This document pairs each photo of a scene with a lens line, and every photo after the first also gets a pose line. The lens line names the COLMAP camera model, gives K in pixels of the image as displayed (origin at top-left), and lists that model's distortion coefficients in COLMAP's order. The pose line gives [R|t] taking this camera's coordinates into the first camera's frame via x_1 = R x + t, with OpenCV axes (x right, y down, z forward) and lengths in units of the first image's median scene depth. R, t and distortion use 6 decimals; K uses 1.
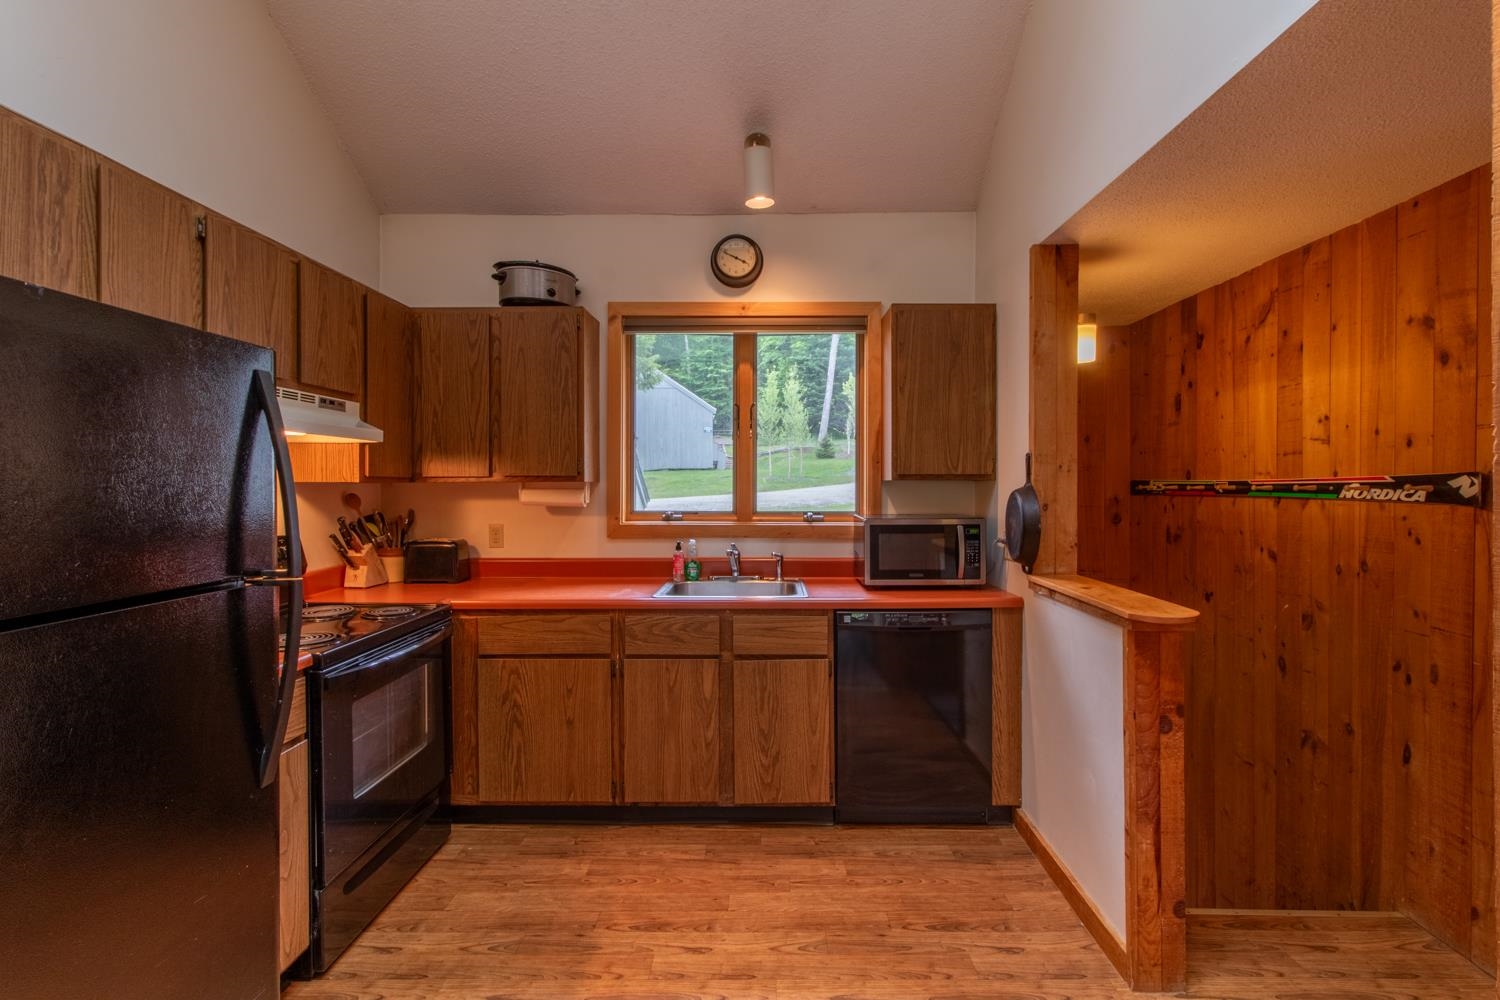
lens RADIAL K [[697.9, 0, 761.6], [0, 697.9, 487.3], [0, 0, 1]] dist [-0.003467, -0.000882]
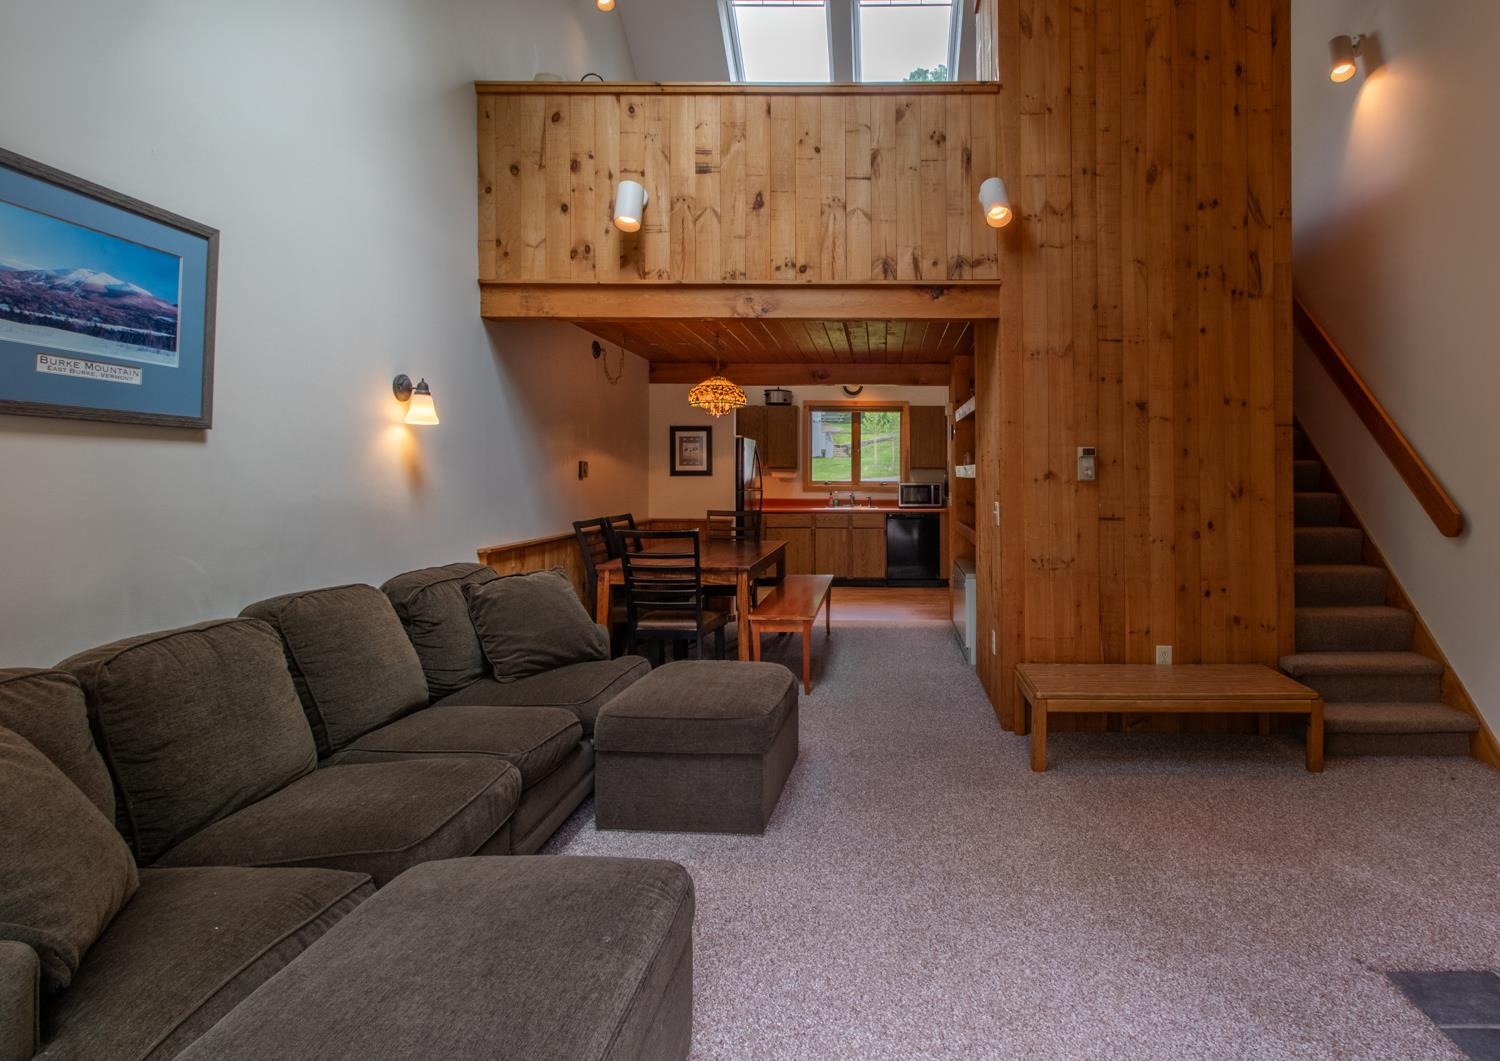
lens RADIAL K [[776.9, 0, 876.0], [0, 776.9, 461.4], [0, 0, 1]] dist [0.002829, 0.001358]
pose [[0.999938, 0.000033, 0.011173, 0.019904], [0.000189, 0.999801, -0.019944, 0.021113], [-0.011172, 0.019945, 0.999739, -2.035665]]
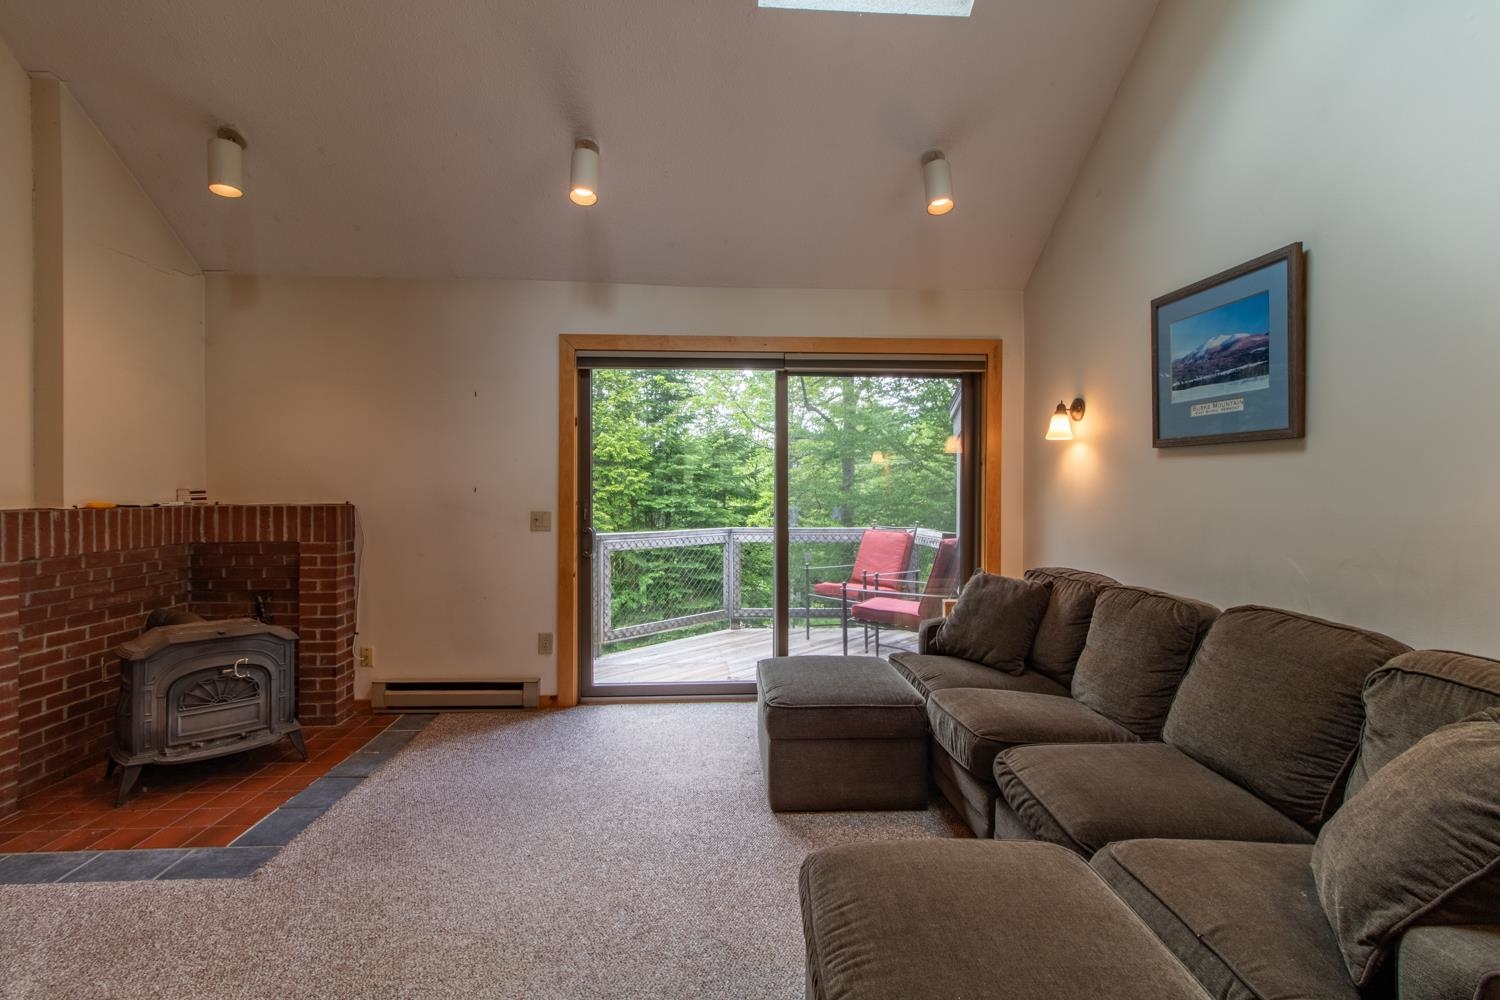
lens RADIAL K [[697.9, 0, 747.8], [0, 697.9, 494.6], [0, 0, 1]] dist [-0.003467, -0.000882]
pose [[-0.997484, -0.000562, -0.070883, -0.016232], [-0.001729, 0.999864, 0.016404, 0.022001], [0.070864, 0.016485, -0.997350, -0.617799]]
